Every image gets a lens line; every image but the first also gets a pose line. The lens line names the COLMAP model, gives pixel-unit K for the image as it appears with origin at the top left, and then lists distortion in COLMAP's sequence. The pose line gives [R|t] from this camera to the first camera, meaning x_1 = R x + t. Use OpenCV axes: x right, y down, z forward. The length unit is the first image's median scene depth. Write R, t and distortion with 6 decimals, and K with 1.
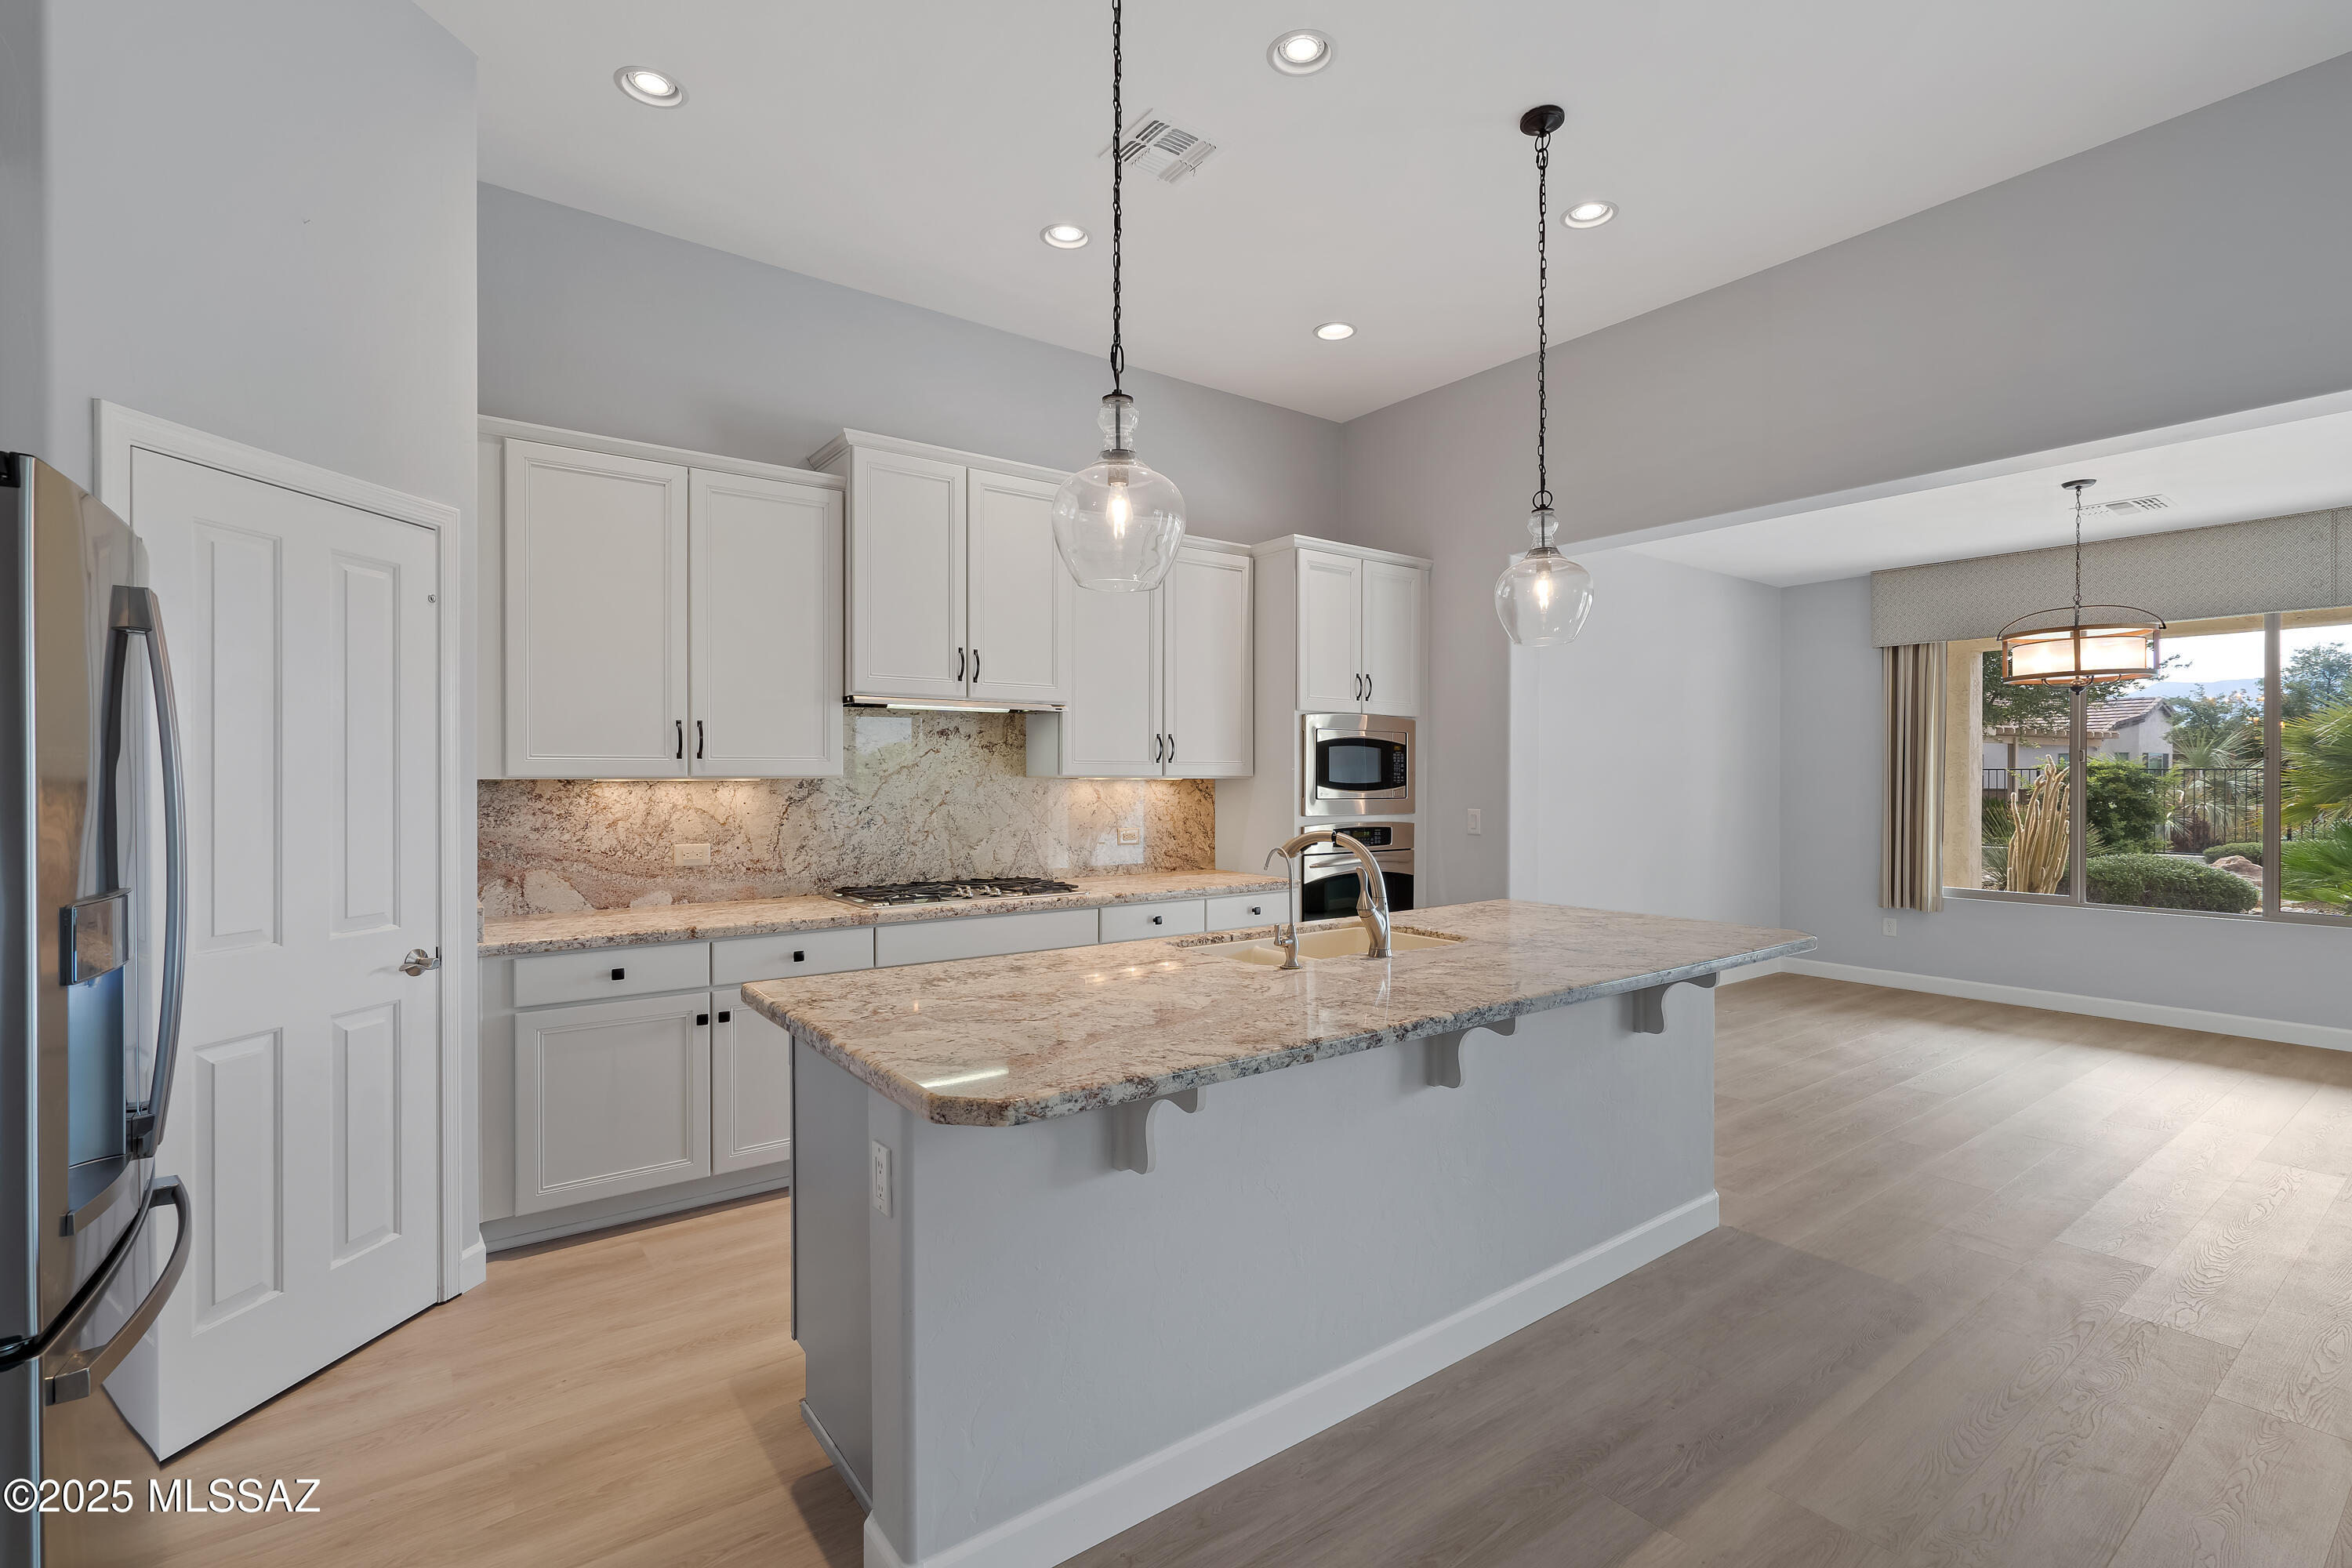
lens RADIAL K [[1064.8, 0, 1182.5], [0, 1064.8, 776.0], [0, 0, 1]] dist [-0.000878, -0.000070]
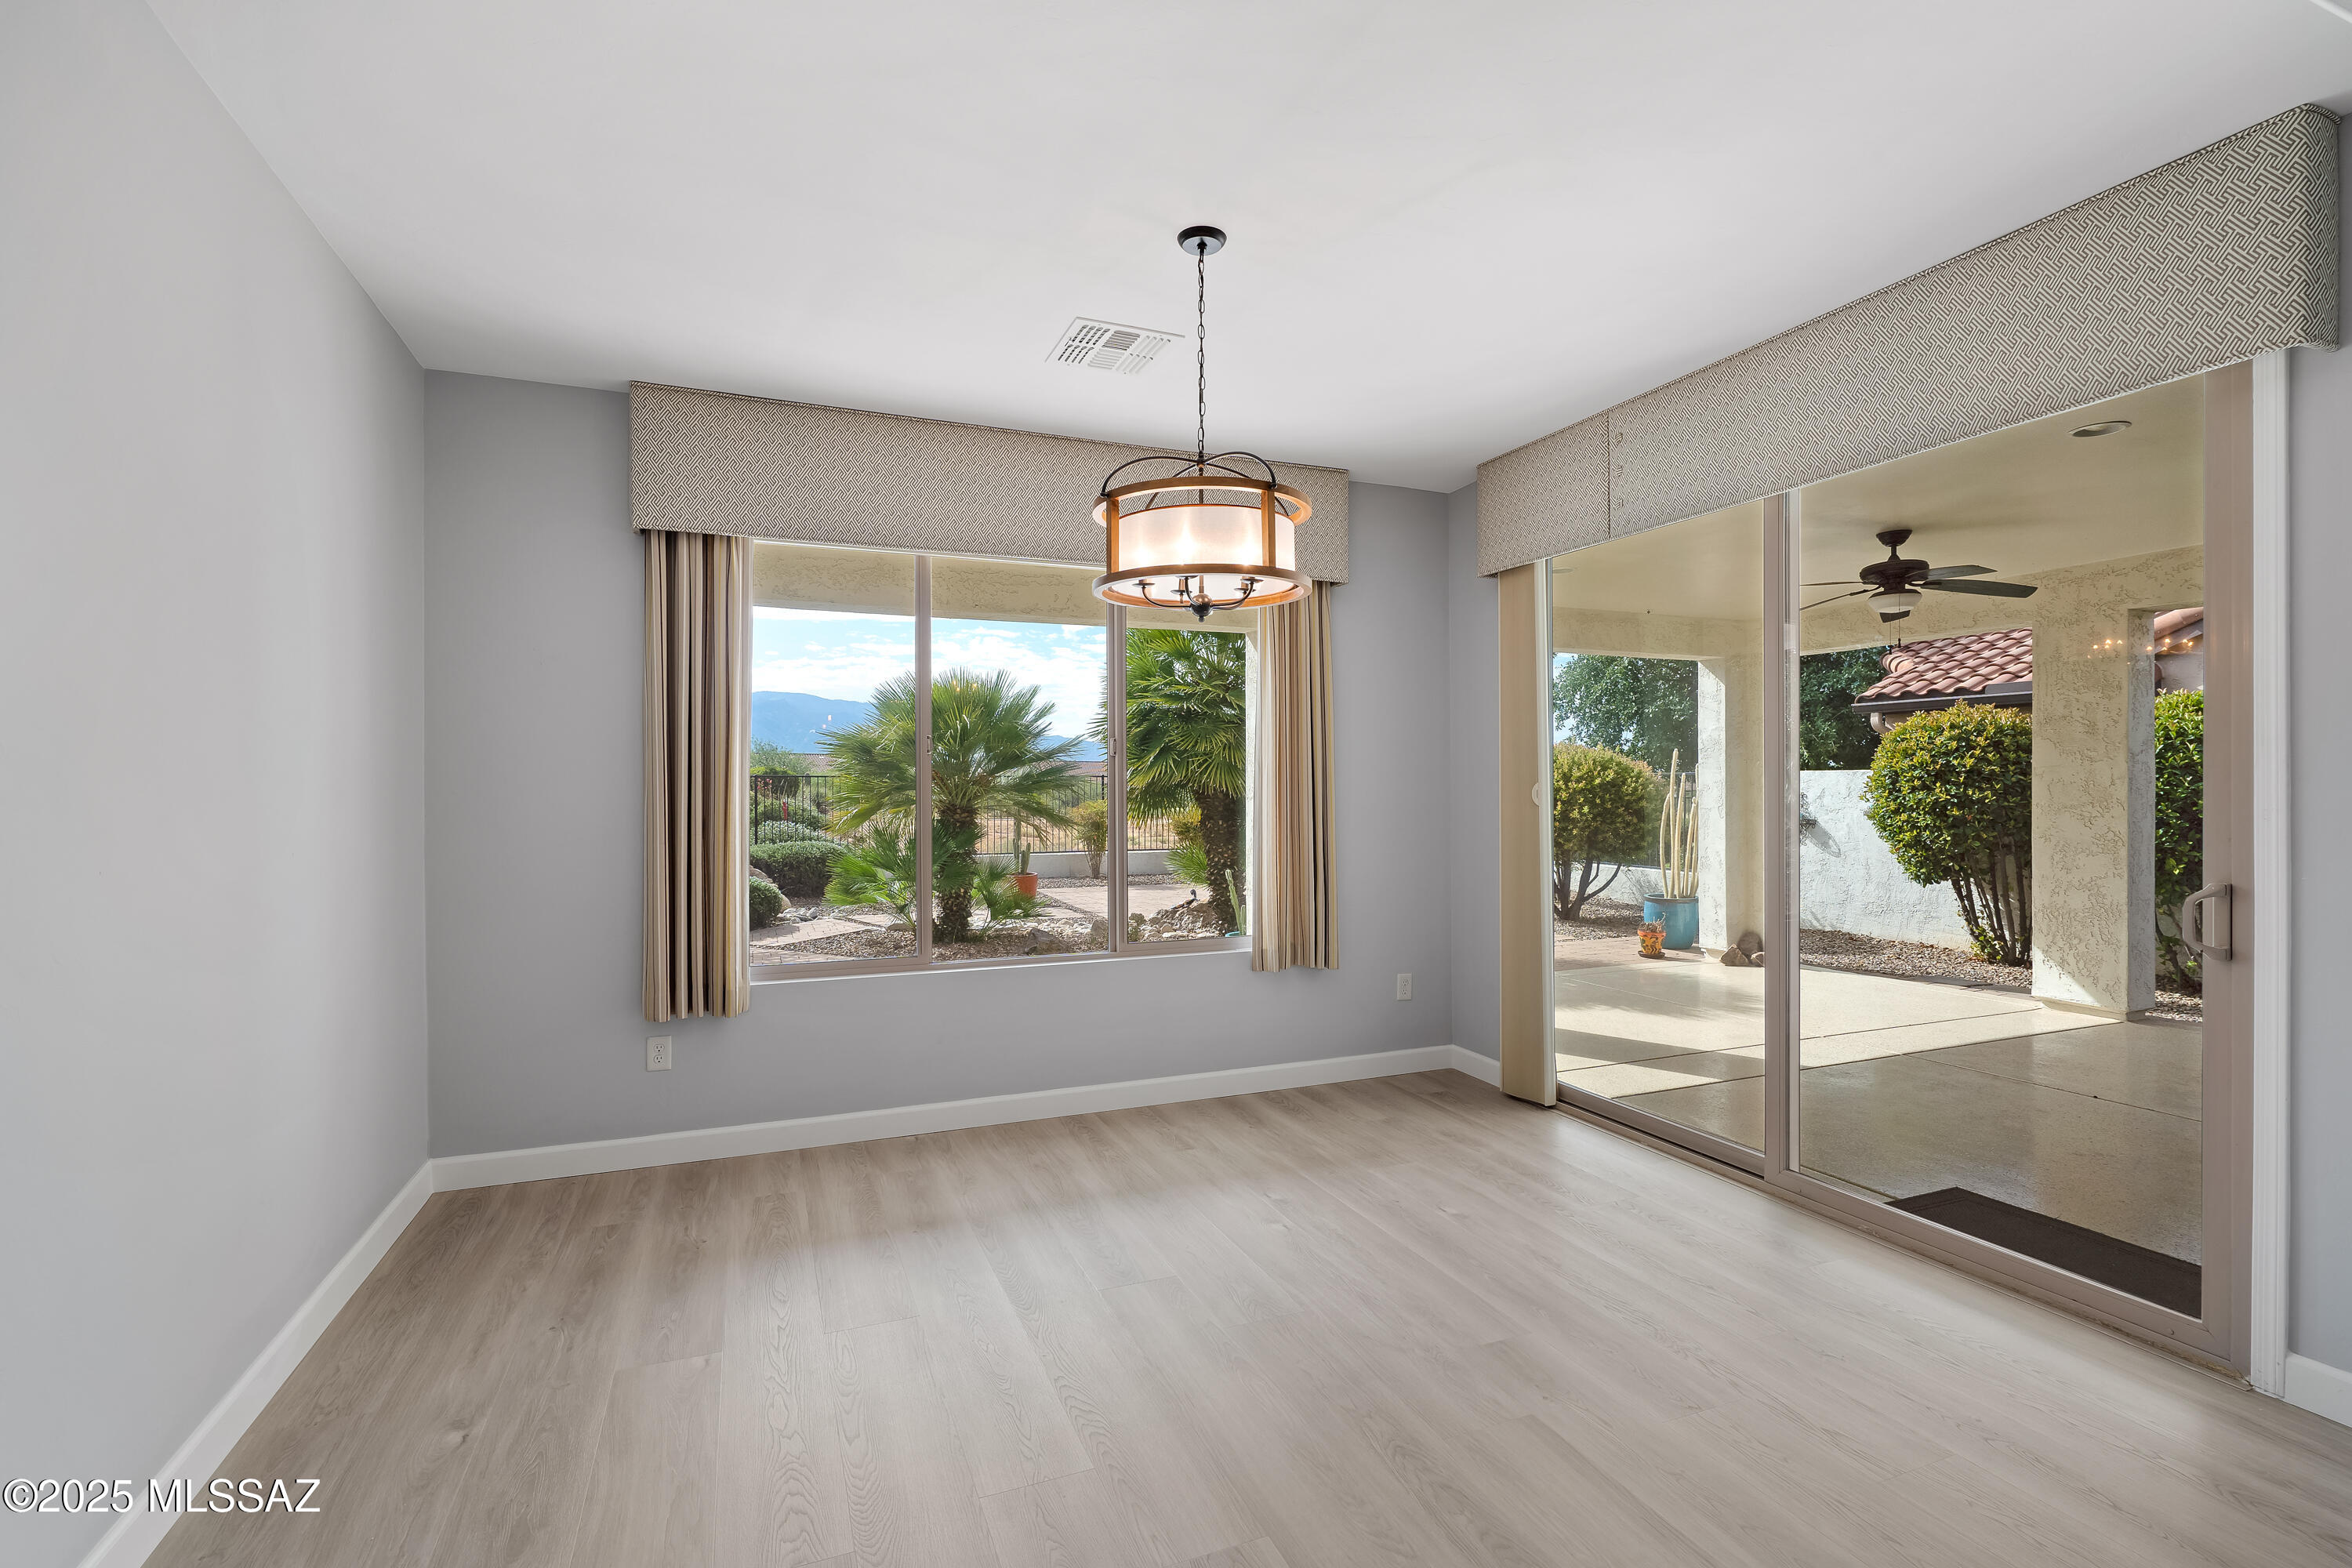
lens RADIAL K [[1074.9, 0, 1173.3], [0, 1074.9, 794.6], [0, 0, 1]] dist [-0.000794, 0.000093]
pose [[0.261047, -0.008641, 0.965288, 0.358700], [-0.000377, 0.999959, 0.009053, 0.011092], [-0.965326, -0.002727, 0.261033, 1.051569]]
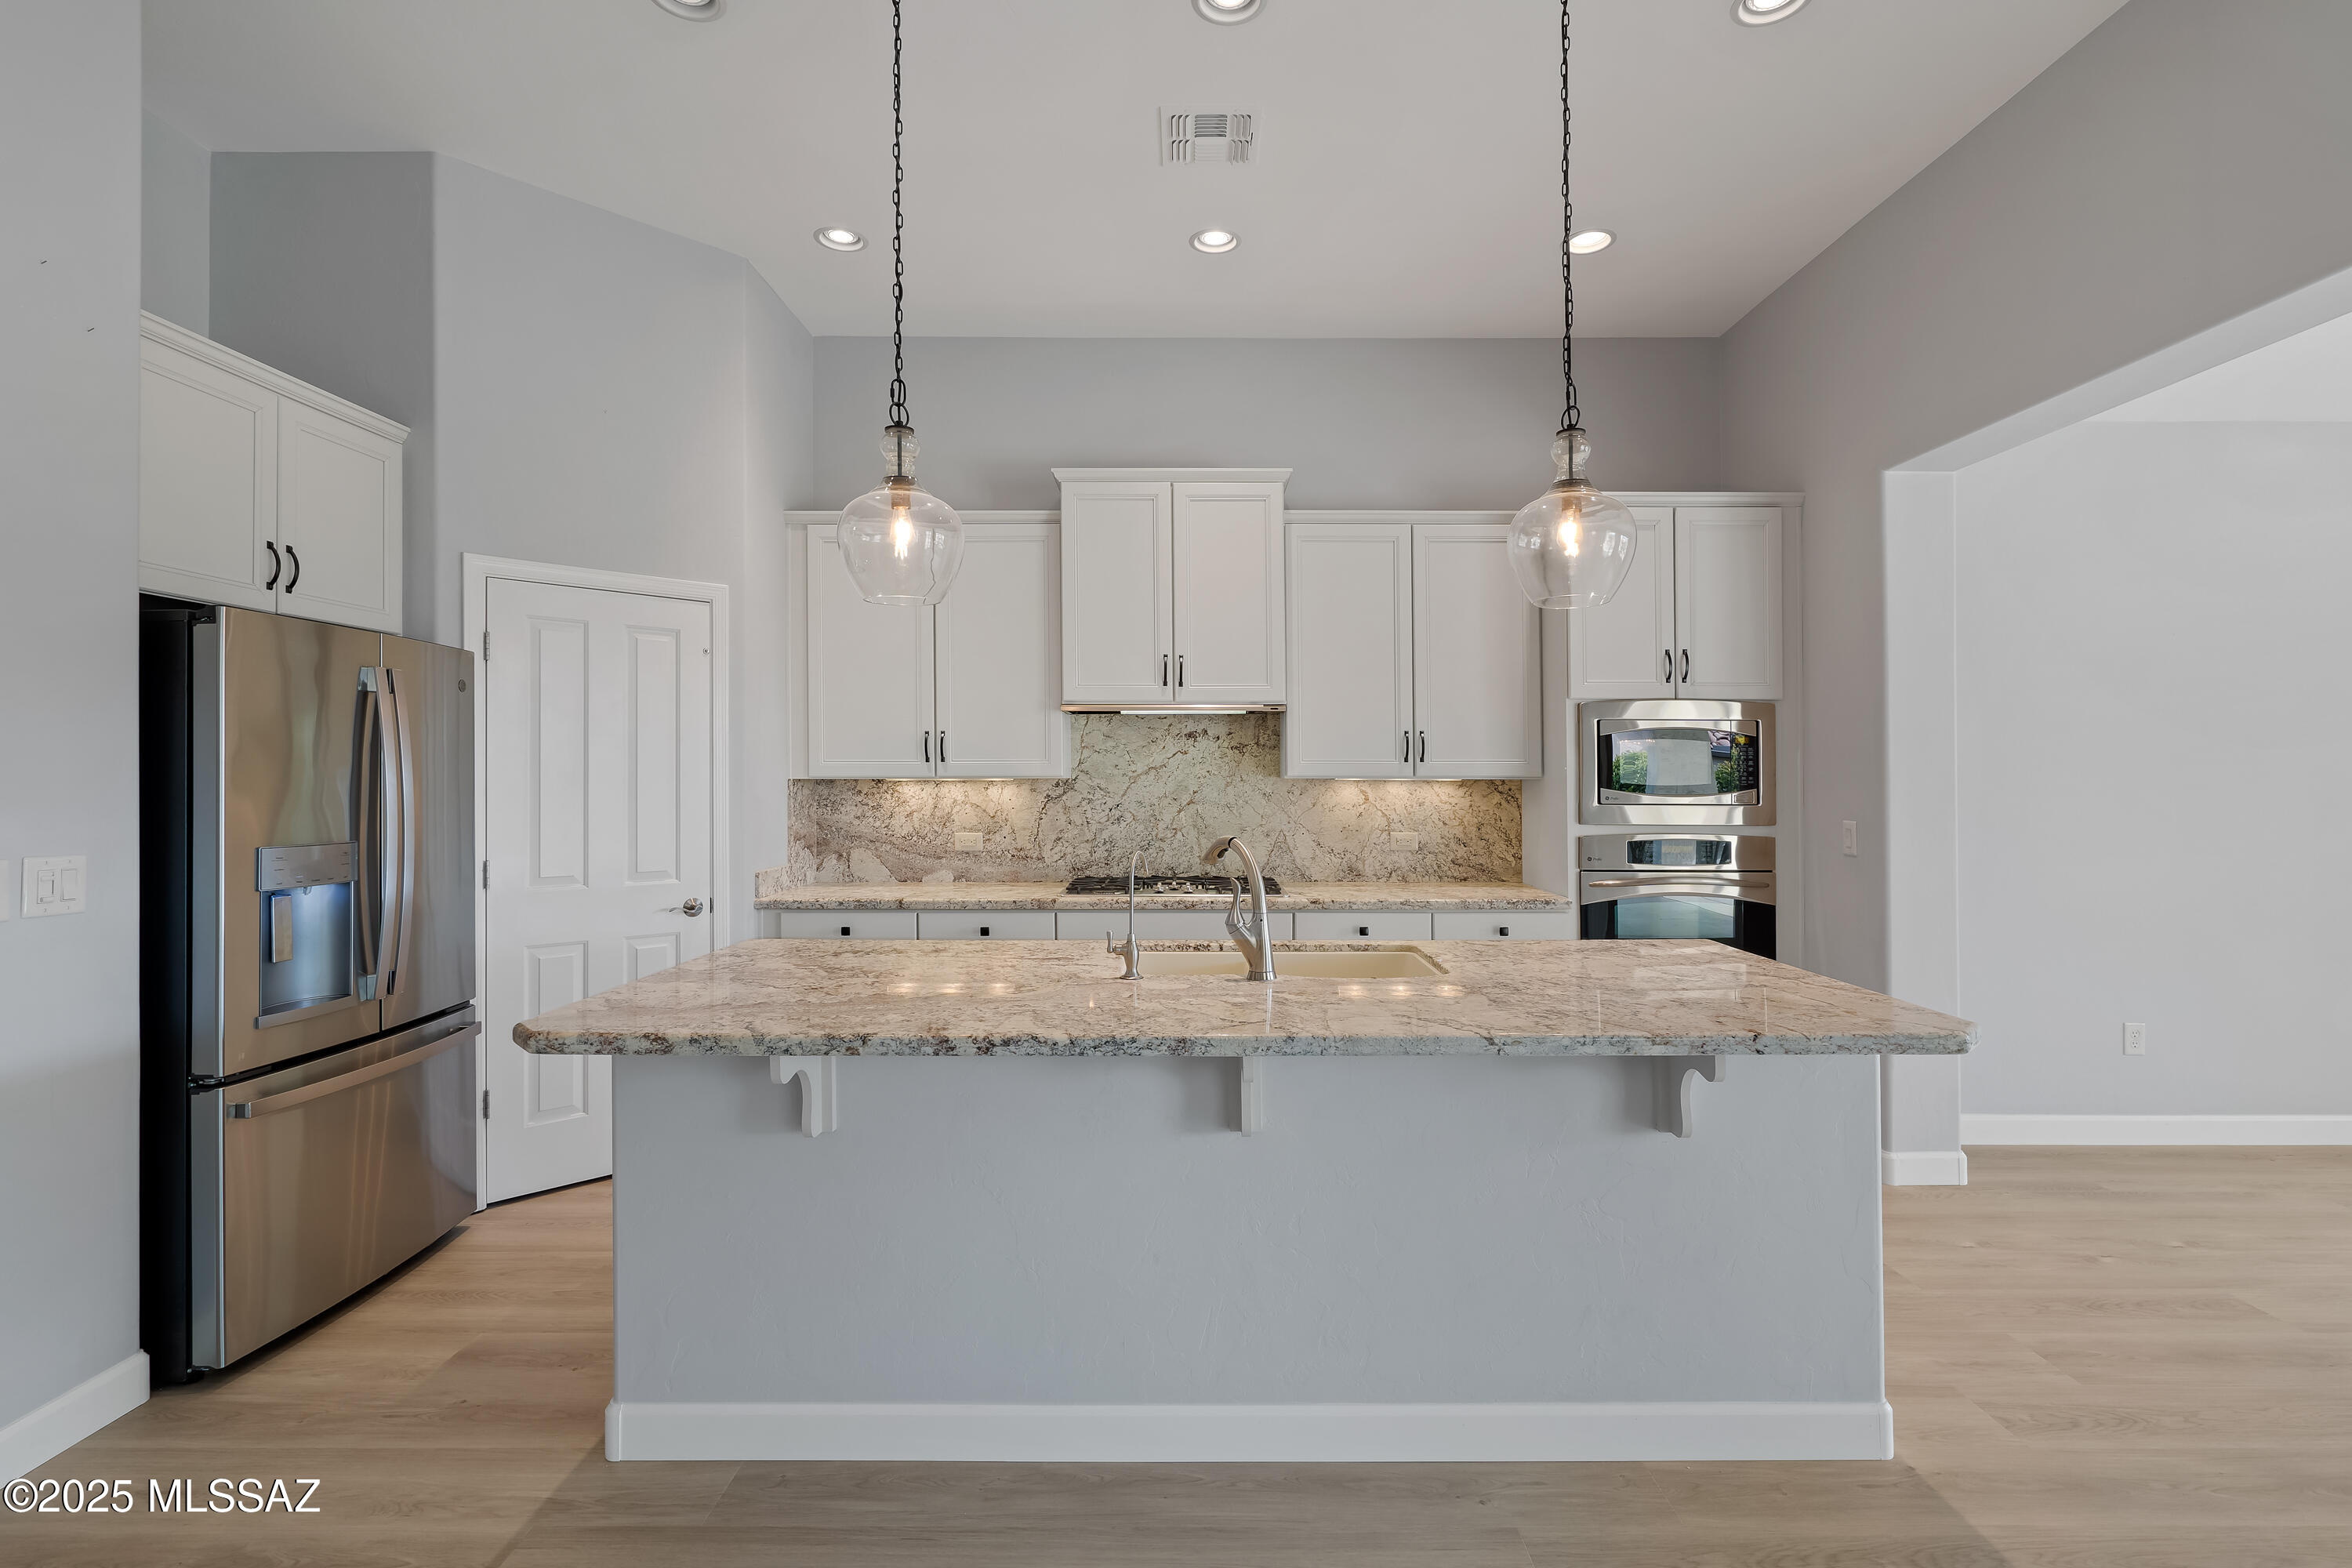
lens RADIAL K [[1078.2, 0, 1181.7], [0, 1078.2, 765.0], [0, 0, 1]] dist [-0.002664, 0.000583]
pose [[0.798939, -0.006828, -0.601374, 0.452725], [0.000302, 0.999940, -0.010952, 0.000410], [0.601412, 0.008568, 0.798893, 0.162459]]
